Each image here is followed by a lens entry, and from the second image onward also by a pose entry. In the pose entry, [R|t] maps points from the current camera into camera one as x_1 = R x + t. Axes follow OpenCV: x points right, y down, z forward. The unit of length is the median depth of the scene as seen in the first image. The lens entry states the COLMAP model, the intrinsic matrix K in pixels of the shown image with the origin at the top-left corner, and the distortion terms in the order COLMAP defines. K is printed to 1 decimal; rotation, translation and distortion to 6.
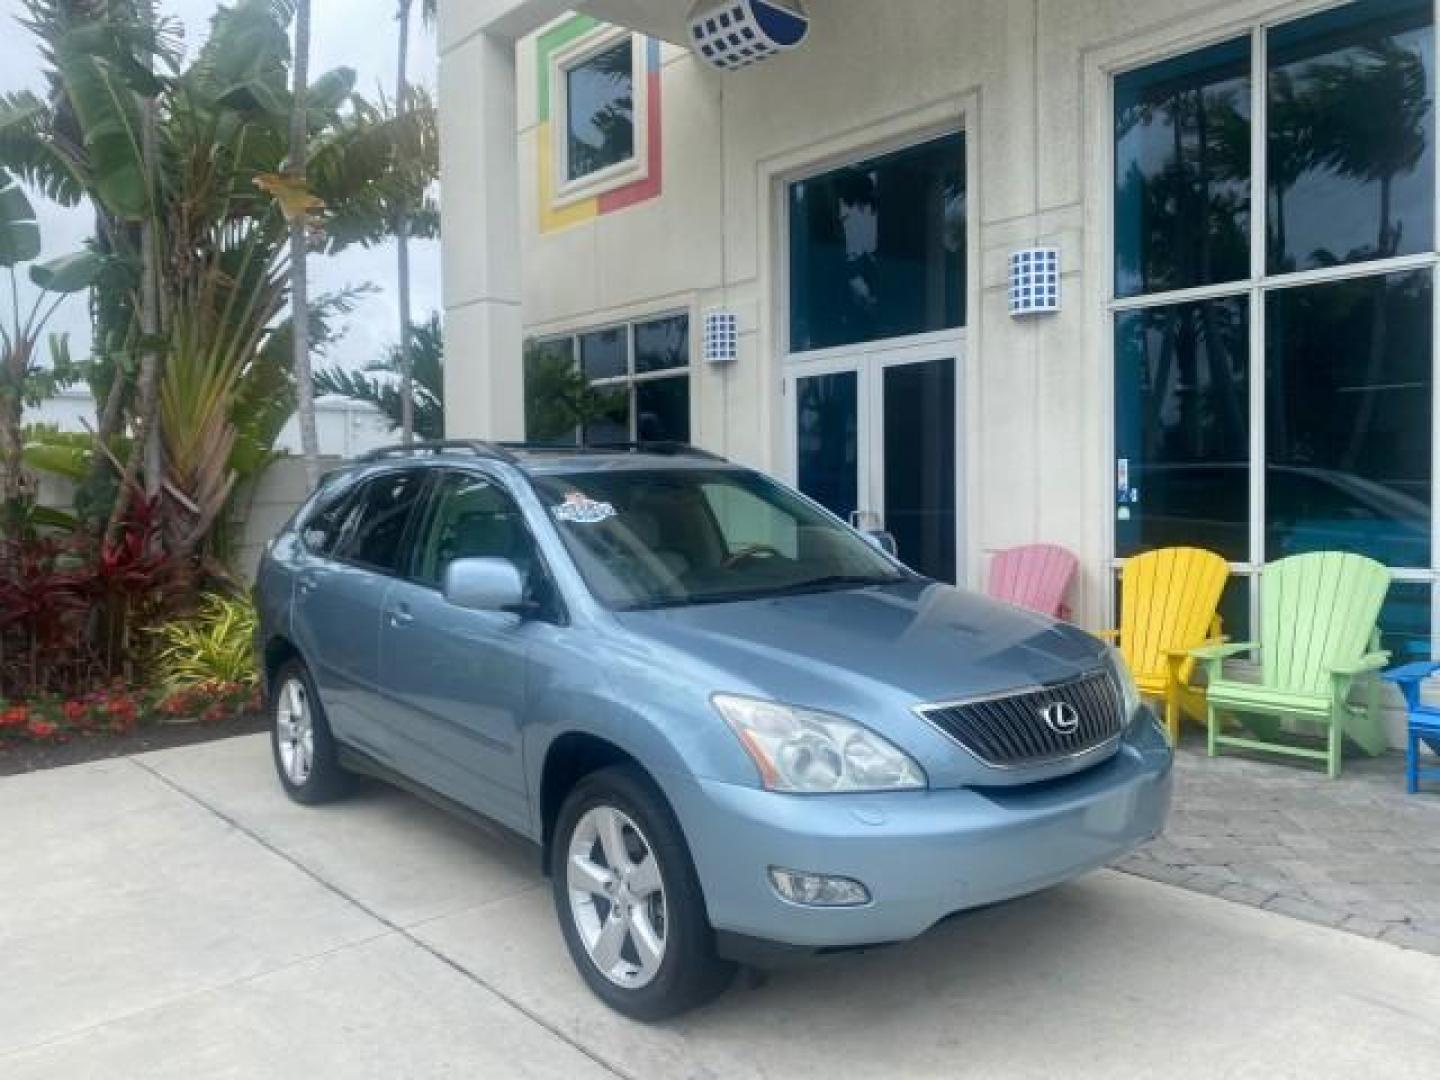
lens RADIAL K [[1109.4, 0, 718.9], [0, 1109.4, 535.2], [0, 0, 1]] dist [0.010263, -0.000895]
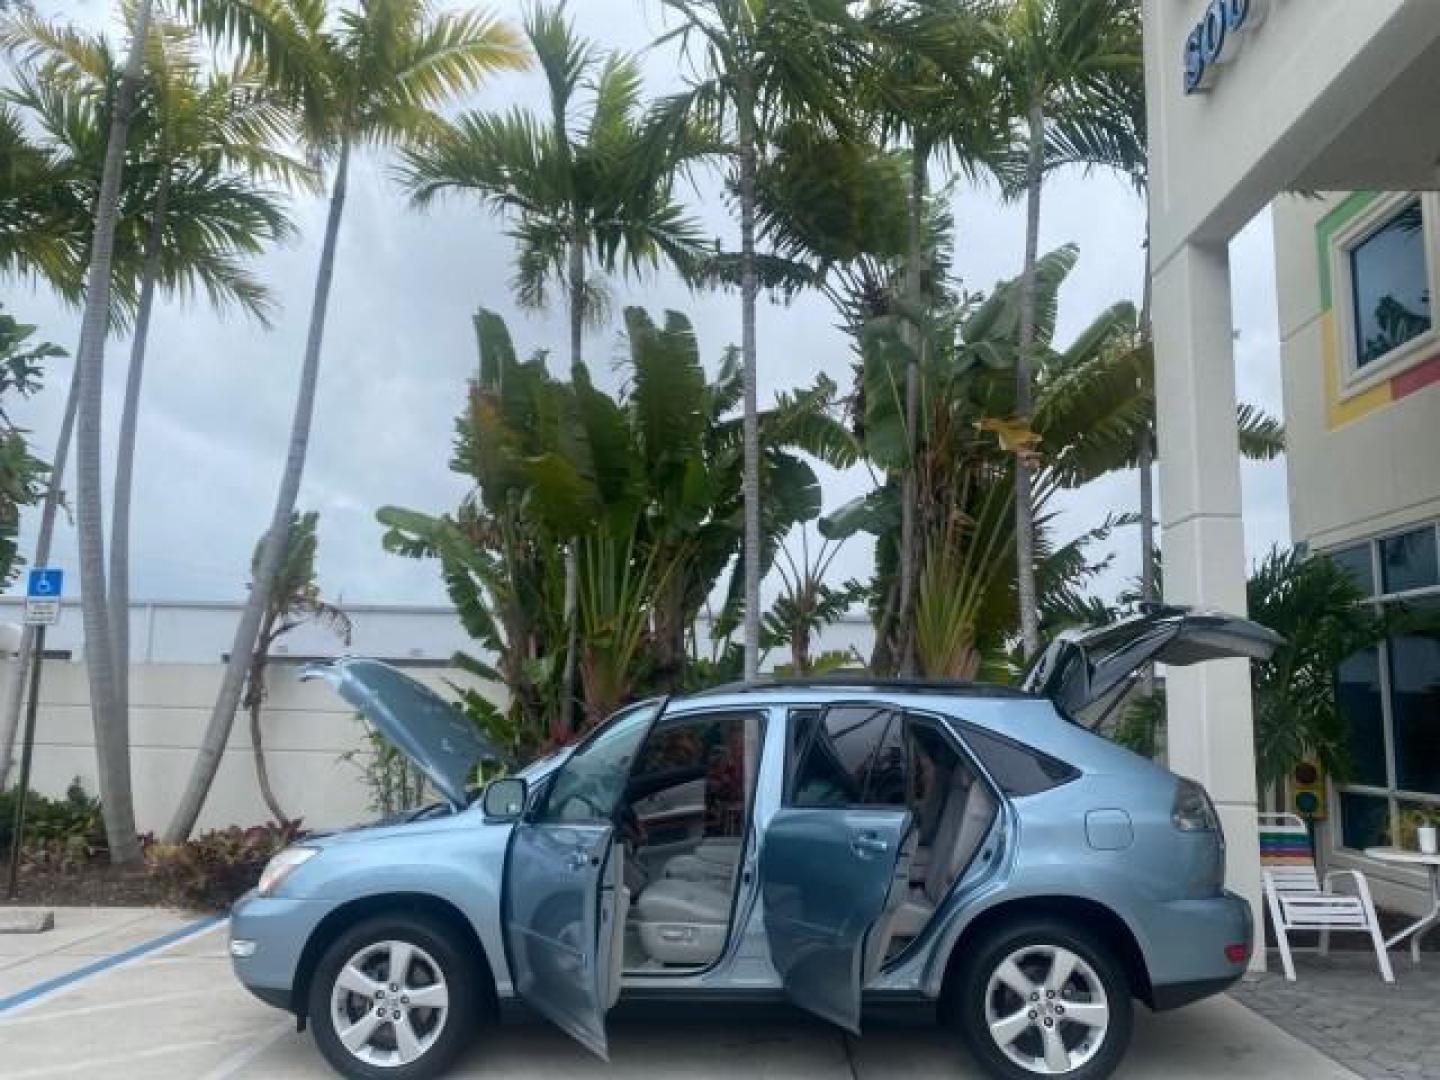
lens RADIAL K [[1109.4, 0, 718.9], [0, 1109.4, 535.2], [0, 0, 1]] dist [0.010263, -0.000895]
pose [[0.727620, -0.077552, -0.681582, 0.120284], [-0.055332, 0.983716, -0.170999, -0.015606], [0.683745, 0.162136, 0.711481, 0.074714]]
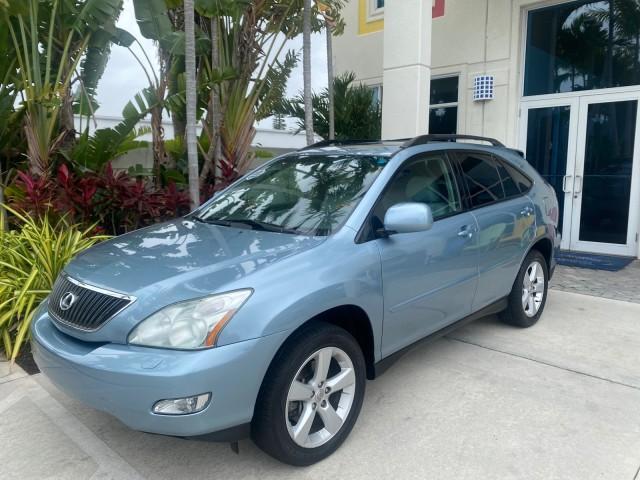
lens RADIAL K [[491.7, 0, 319.7], [0, 491.7, 236.6], [0, 0, 1]] dist [0.015344, -0.005730]
pose [[0.996024, -0.001706, 0.089074, -0.427056], [-0.007472, 0.994694, 0.102607, 0.002379], [-0.088776, -0.102865, 0.990726, 0.114864]]
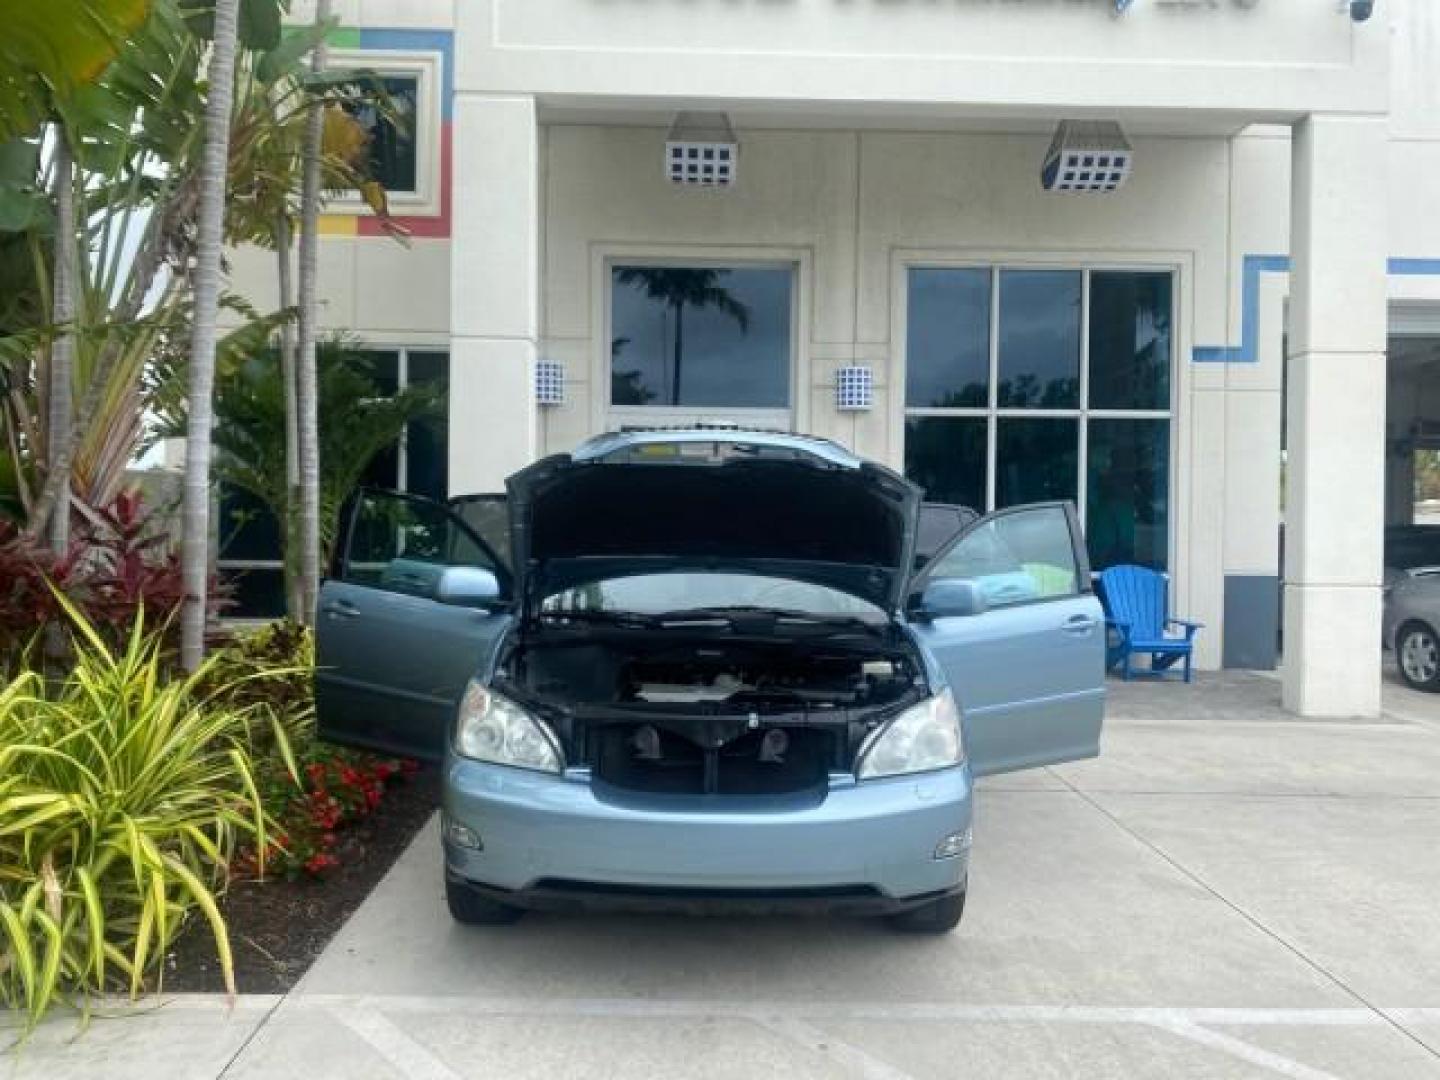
lens RADIAL K [[1103.6, 0, 716.3], [0, 1103.6, 545.8], [0, 0, 1]] dist [0.012728, 0.002112]
pose [[0.645457, 0.008763, 0.763746, -0.843847], [0.003589, 0.999888, -0.014506, 0.006293], [-0.763788, 0.012104, 0.645353, 0.154628]]
